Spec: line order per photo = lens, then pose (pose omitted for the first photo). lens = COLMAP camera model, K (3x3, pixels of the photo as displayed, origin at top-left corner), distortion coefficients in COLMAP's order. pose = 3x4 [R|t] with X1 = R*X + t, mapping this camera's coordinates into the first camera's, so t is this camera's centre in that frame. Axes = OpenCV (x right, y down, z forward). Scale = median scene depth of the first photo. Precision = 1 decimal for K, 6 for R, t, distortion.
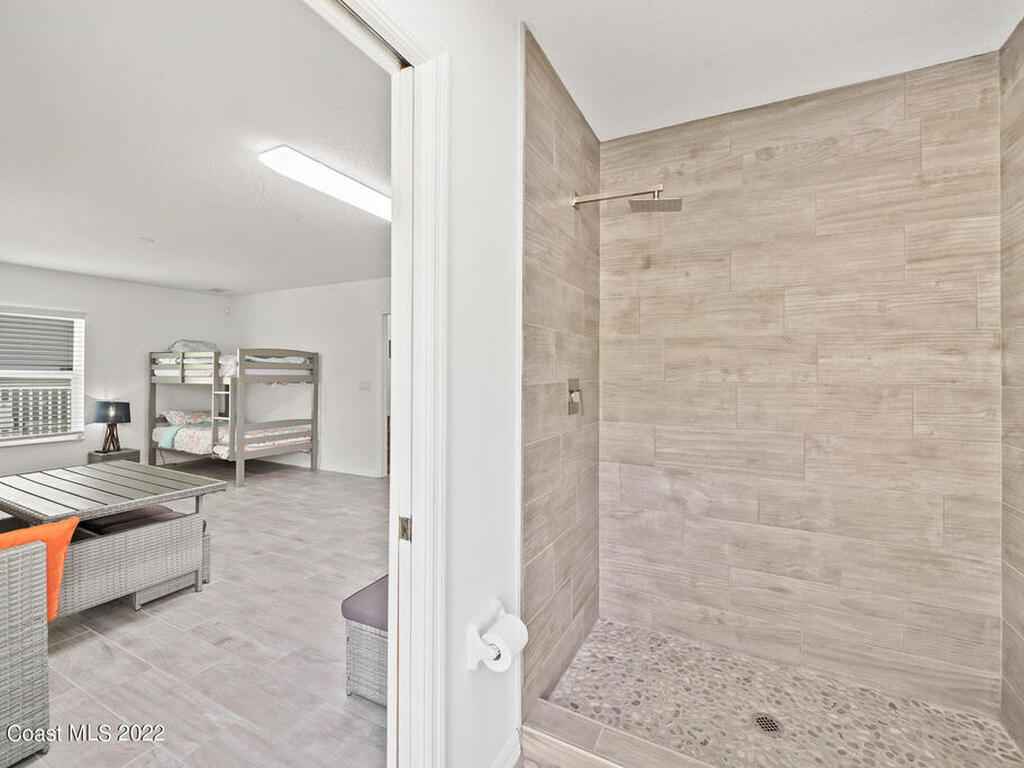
lens RADIAL K [[442.5, 0, 509.5], [0, 442.5, 374.1], [0, 0, 1]] dist [-0.000015, -0.000565]
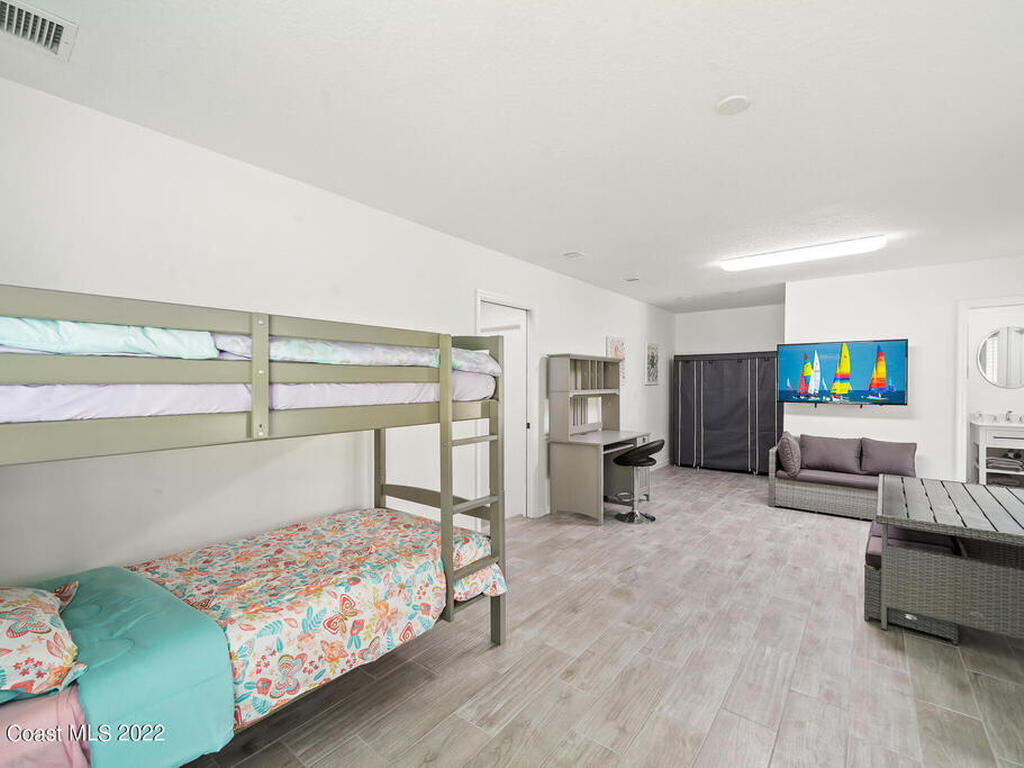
lens RADIAL K [[463.1, 0, 510.4], [0, 463.1, 398.6], [0, 0, 1]] dist [0.000329, 0.000331]
pose [[0.178843, -0.042277, 0.982969, -1.015860], [-0.001278, 0.999066, 0.043202, -0.013558], [-0.983877, -0.008982, 0.178621, 0.867363]]
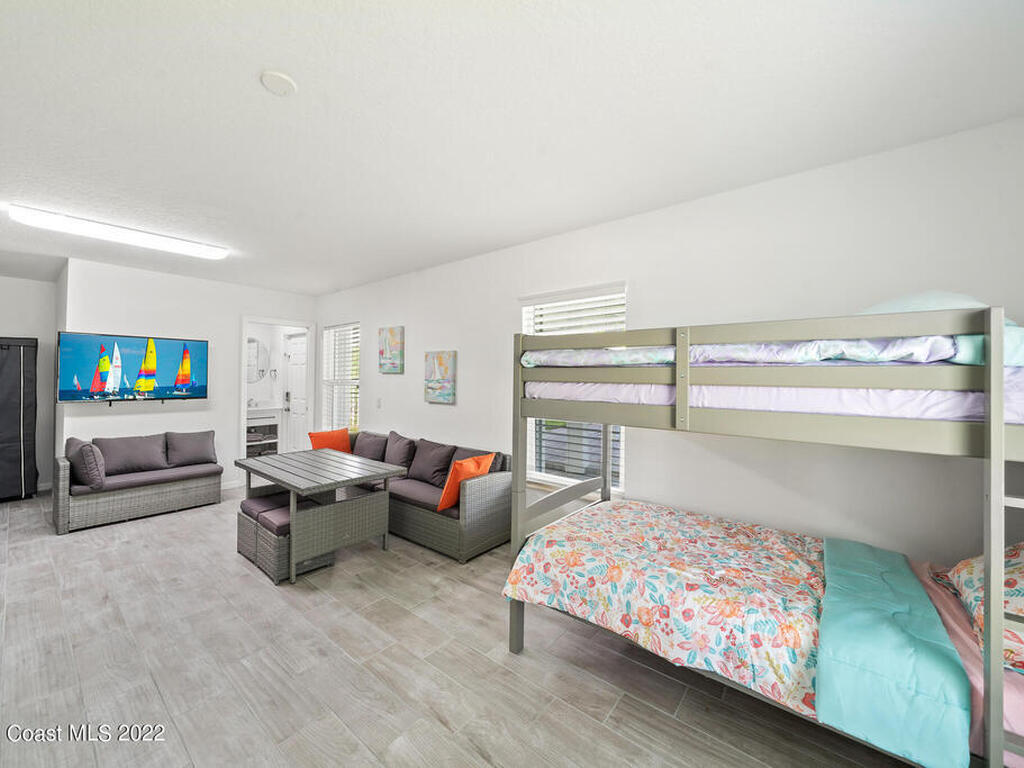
lens RADIAL K [[401.8, 0, 520.0], [0, 401.8, 377.3], [0, 0, 1]] dist [-0.001479, -0.000753]
pose [[-0.982783, -0.007630, 0.184606, -0.858957], [-0.007556, 0.999971, 0.001105, -0.016208], [-0.184609, -0.000309, -0.982812, 1.012016]]
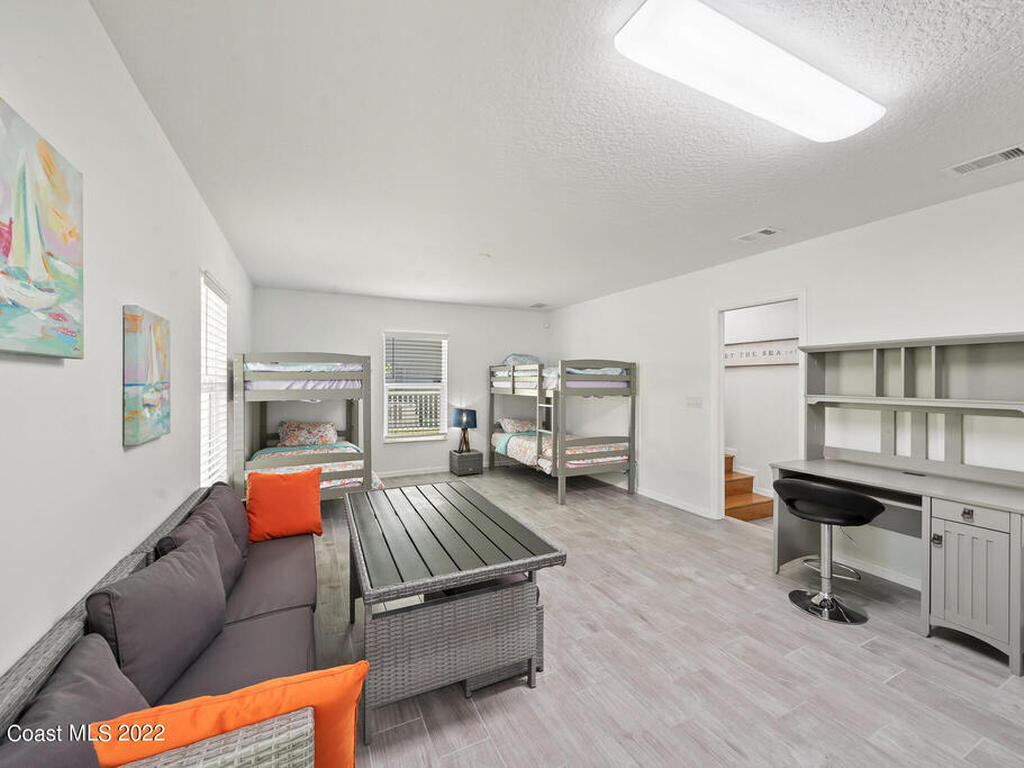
lens RADIAL K [[414.5, 0, 516.1], [0, 414.5, 379.6], [0, 0, 1]] dist [-0.002394, -0.000288]
pose [[0.809030, -0.002918, -0.587759, -0.154062], [-0.000189, 0.999986, -0.005226, -0.010930], [0.587767, 0.004339, 0.809019, 0.206107]]
